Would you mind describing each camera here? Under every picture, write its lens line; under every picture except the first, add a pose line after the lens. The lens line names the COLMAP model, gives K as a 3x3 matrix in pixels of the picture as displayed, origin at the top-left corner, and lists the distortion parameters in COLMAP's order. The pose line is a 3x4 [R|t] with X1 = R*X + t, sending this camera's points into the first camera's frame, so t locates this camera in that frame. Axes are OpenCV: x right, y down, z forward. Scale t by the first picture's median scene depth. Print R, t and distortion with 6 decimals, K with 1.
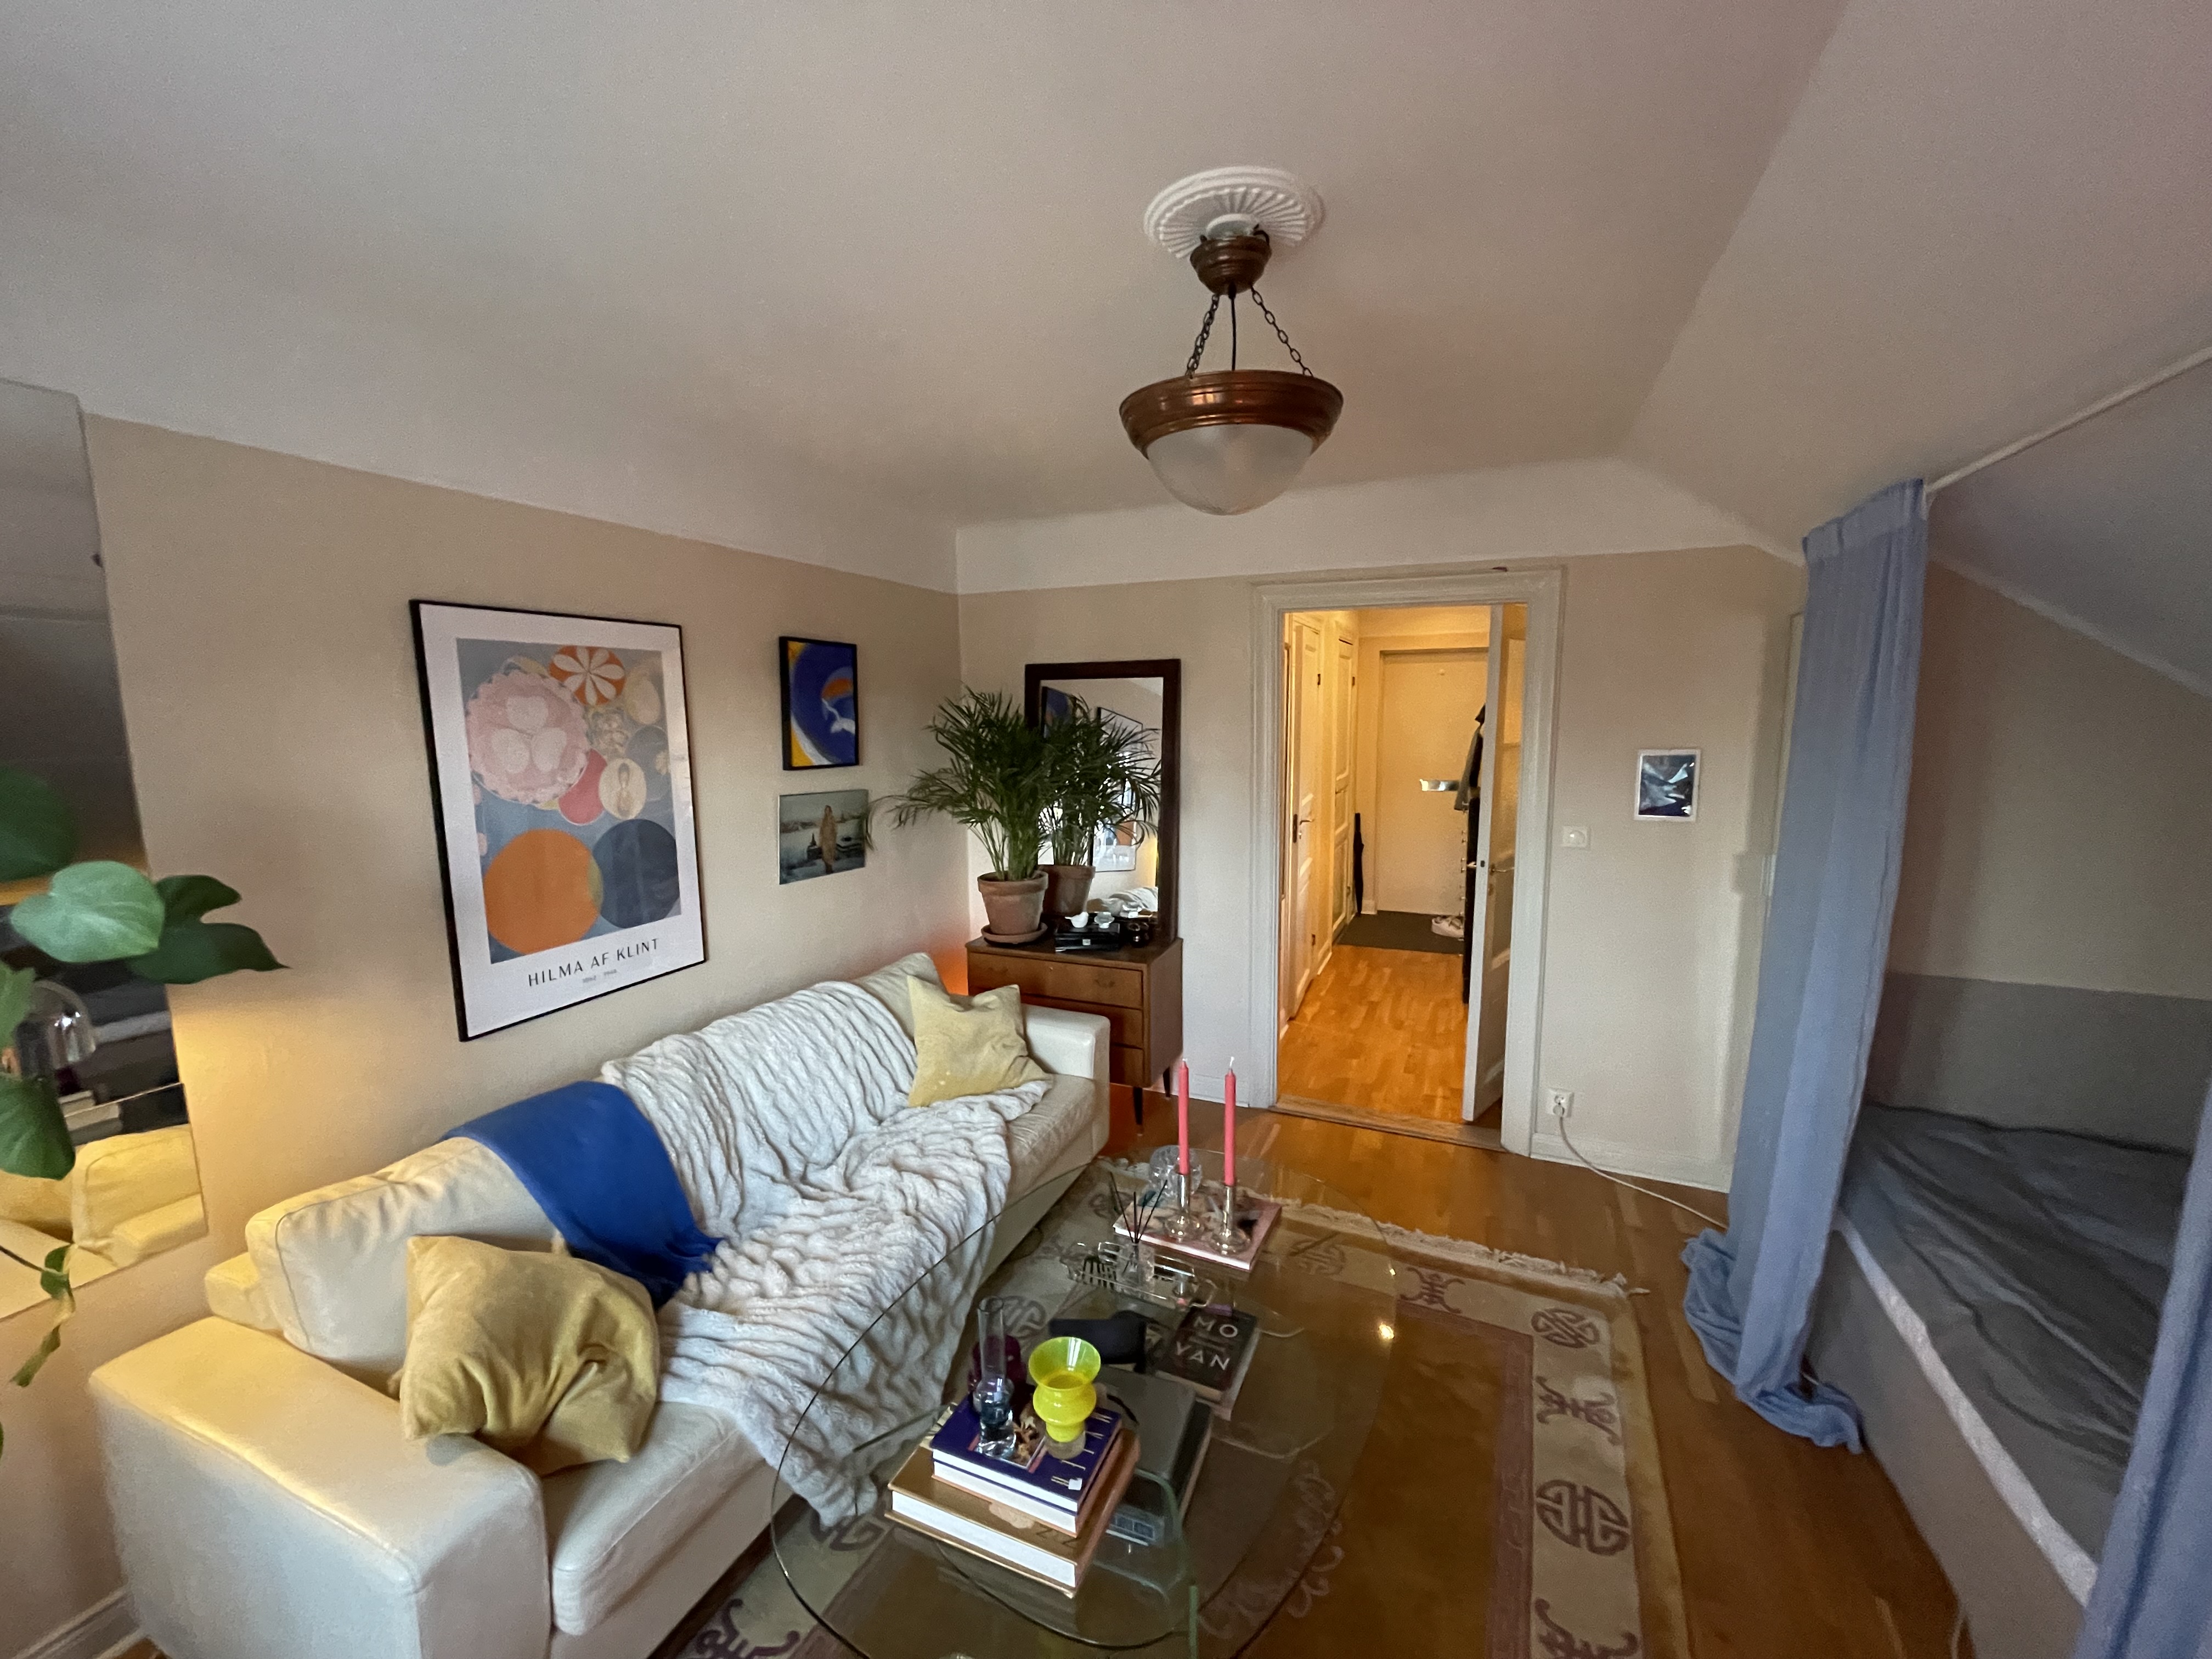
lens RADIAL K [[884.0, 0, 1109.0], [0, 884.0, 827.0], [0, 0, 1]] dist [-0.009267, 0.000256]
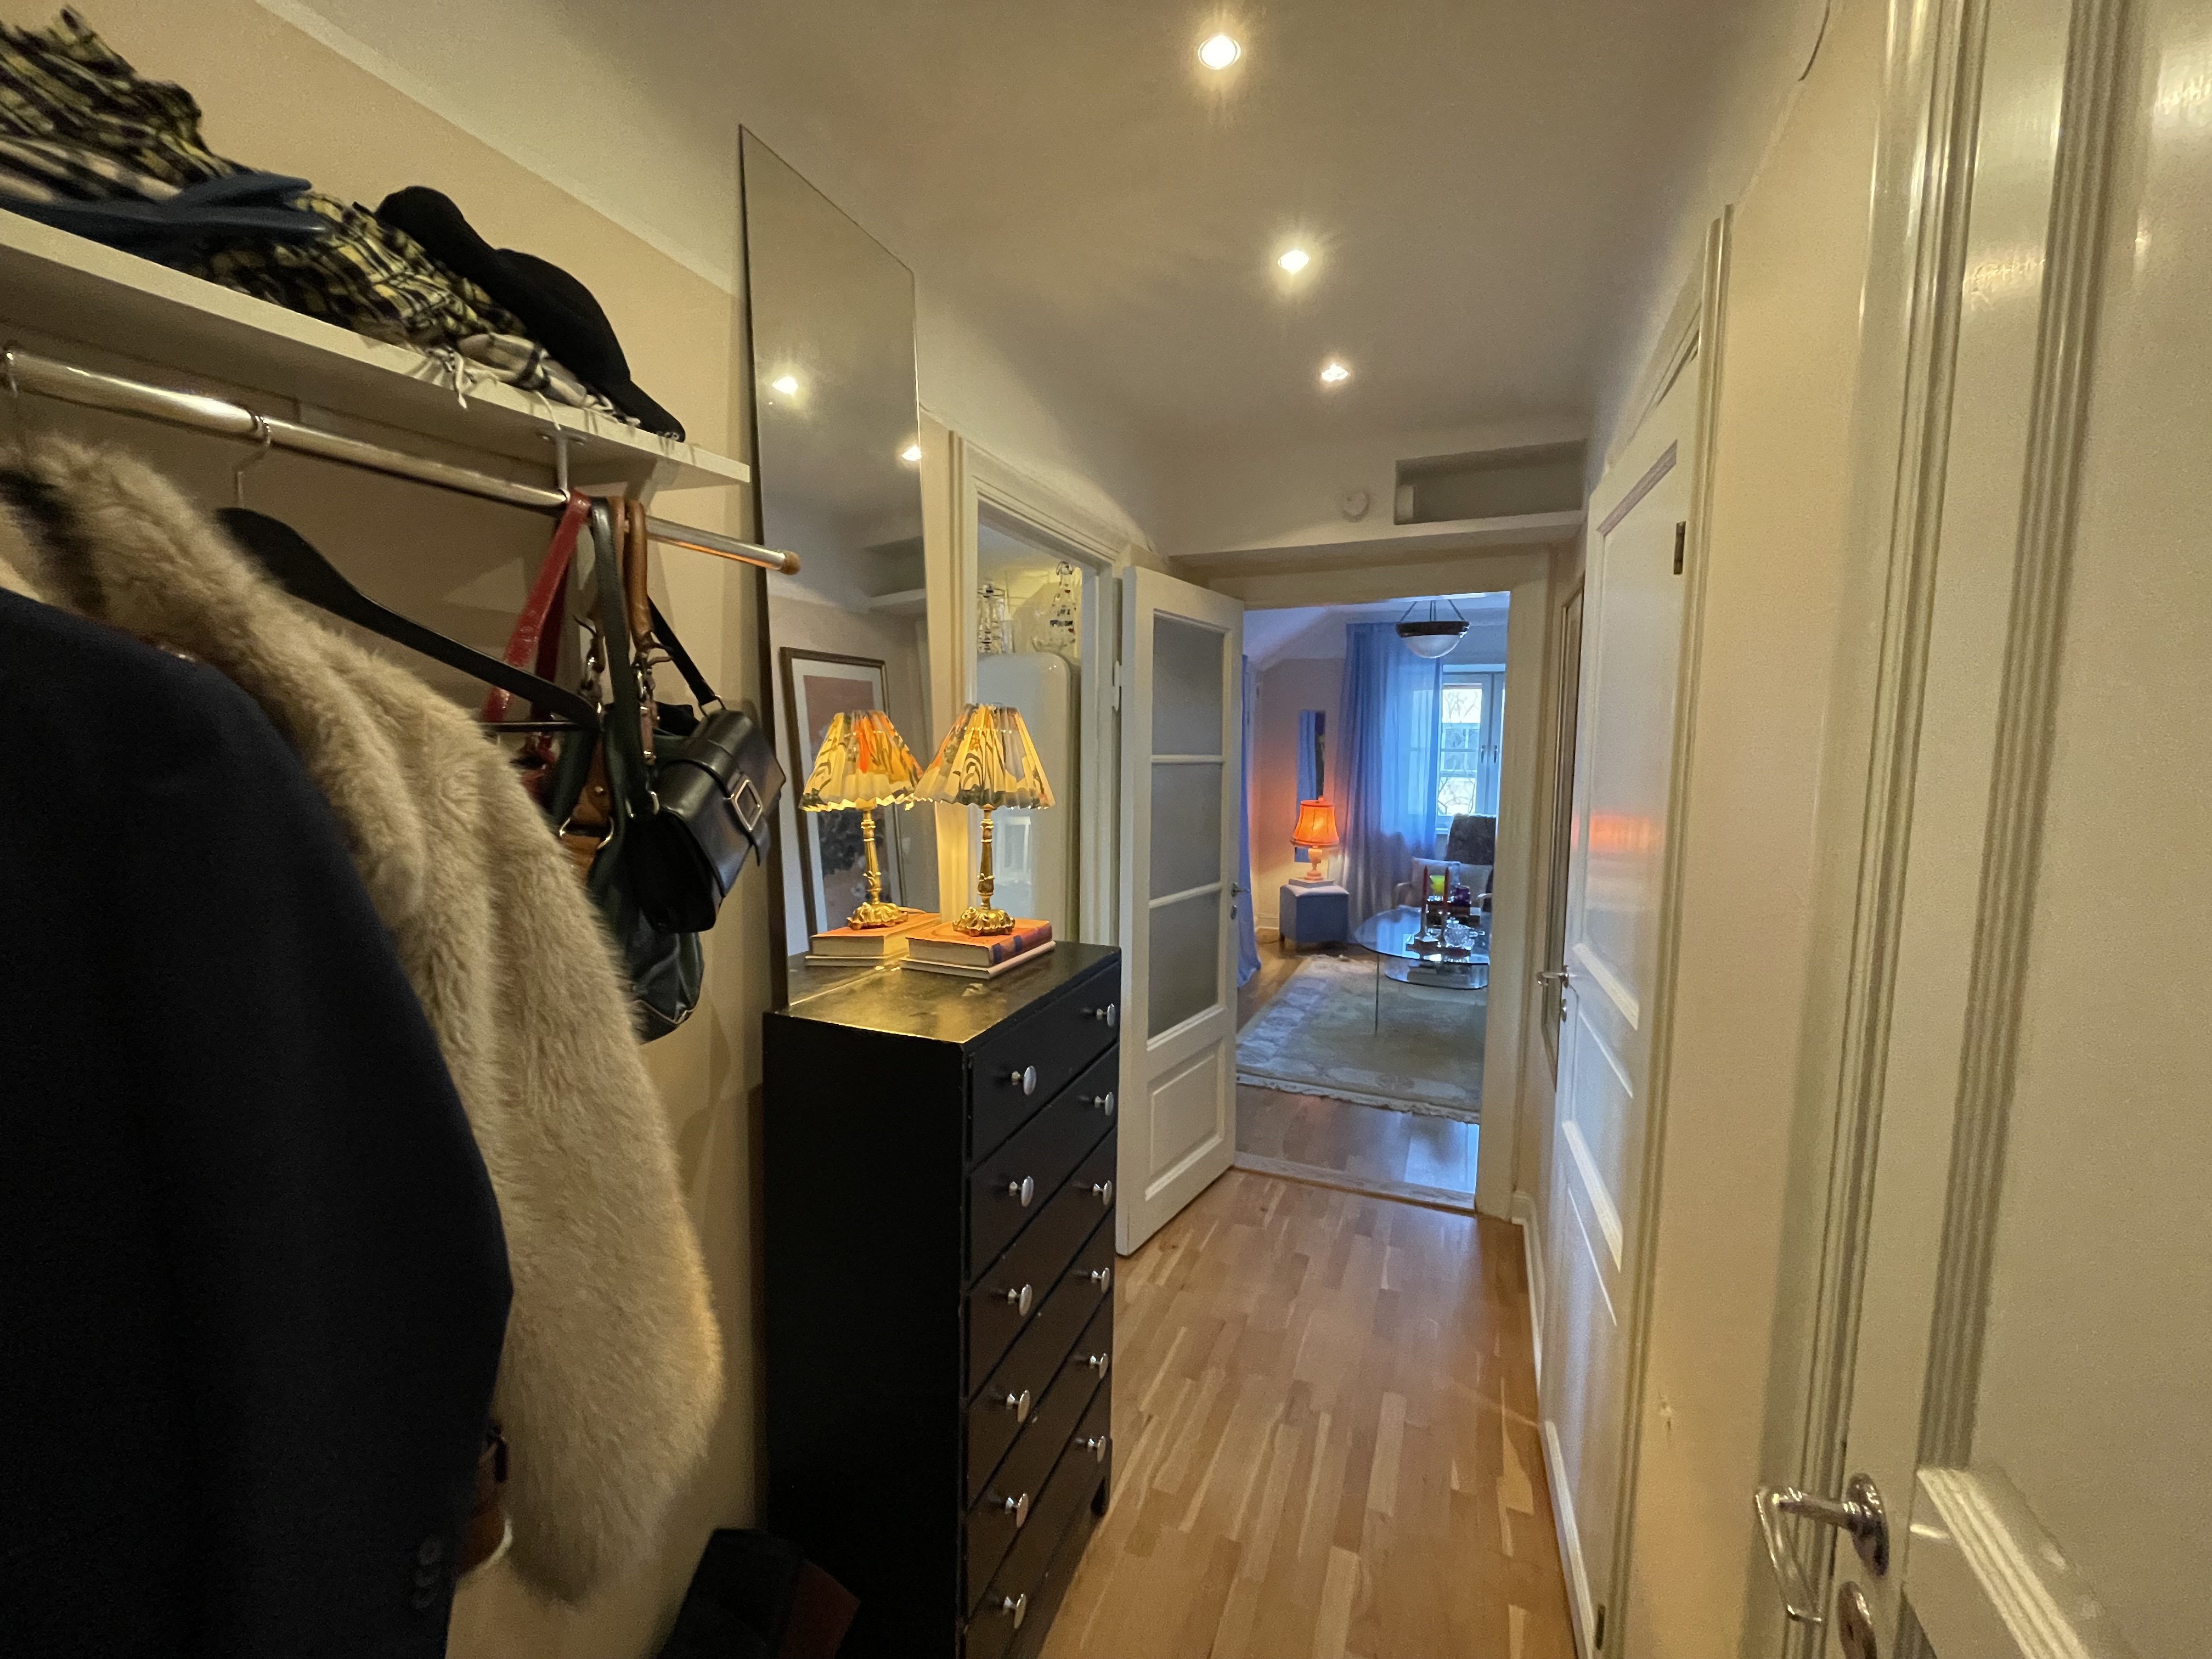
lens RADIAL K [[884.0, 0, 1109.0], [0, 884.0, 827.0], [0, 0, 1]] dist [-0.009267, 0.000256]
pose [[-0.999919, 0.004404, -0.011961, 0.770952], [0.001463, 0.971857, 0.235567, -0.310831], [0.012662, 0.235530, -0.971785, 2.454718]]
